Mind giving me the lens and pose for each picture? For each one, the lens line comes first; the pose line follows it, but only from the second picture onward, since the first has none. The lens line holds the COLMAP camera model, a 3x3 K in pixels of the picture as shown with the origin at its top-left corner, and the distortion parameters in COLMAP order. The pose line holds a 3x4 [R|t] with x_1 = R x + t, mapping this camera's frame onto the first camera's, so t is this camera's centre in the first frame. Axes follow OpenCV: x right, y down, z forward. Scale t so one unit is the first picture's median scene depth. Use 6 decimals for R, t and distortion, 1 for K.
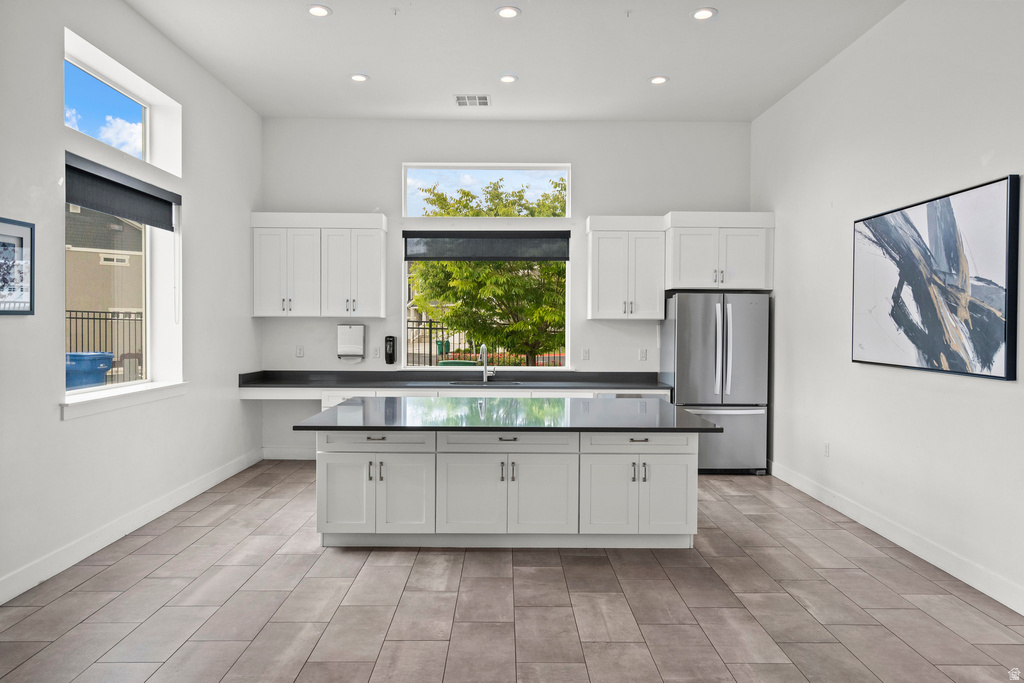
lens RADIAL K [[696.2, 0, 511.0], [0, 696.2, 337.3], [0, 0, 1]] dist [0.010153, 0.003619]
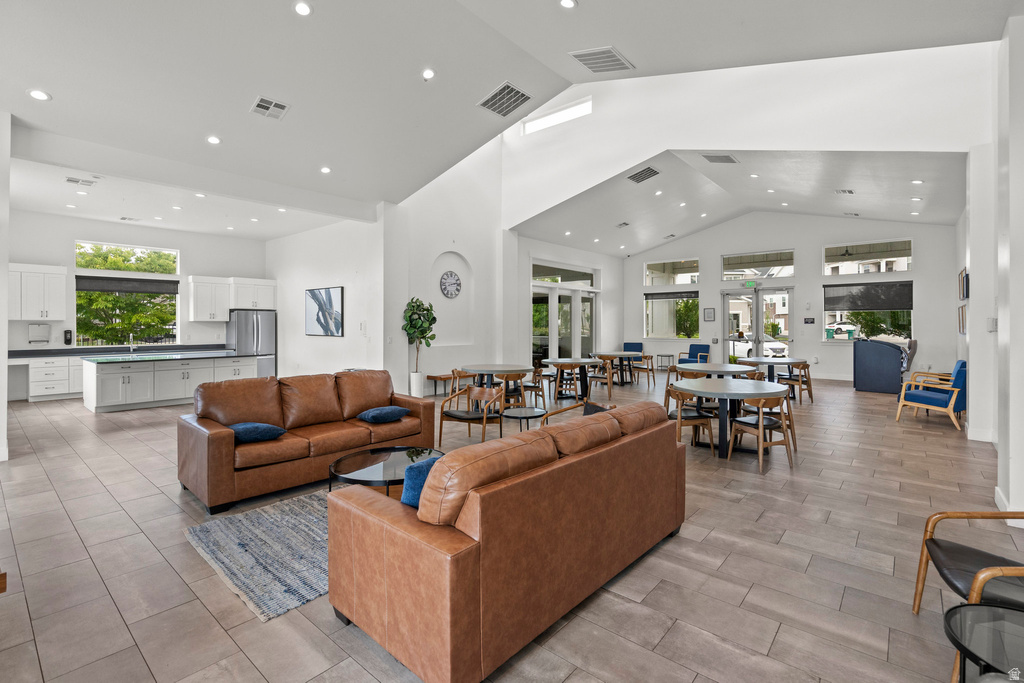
lens RADIAL K [[472.4, 0, 509.5], [0, 472.4, 330.9], [0, 0, 1]] dist [-0.002337, -0.000072]
pose [[0.661500, -0.015717, 0.749781, -0.366503], [0.017800, 0.999828, 0.005255, 0.016177], [-0.749734, 0.009870, 0.661665, -0.807052]]
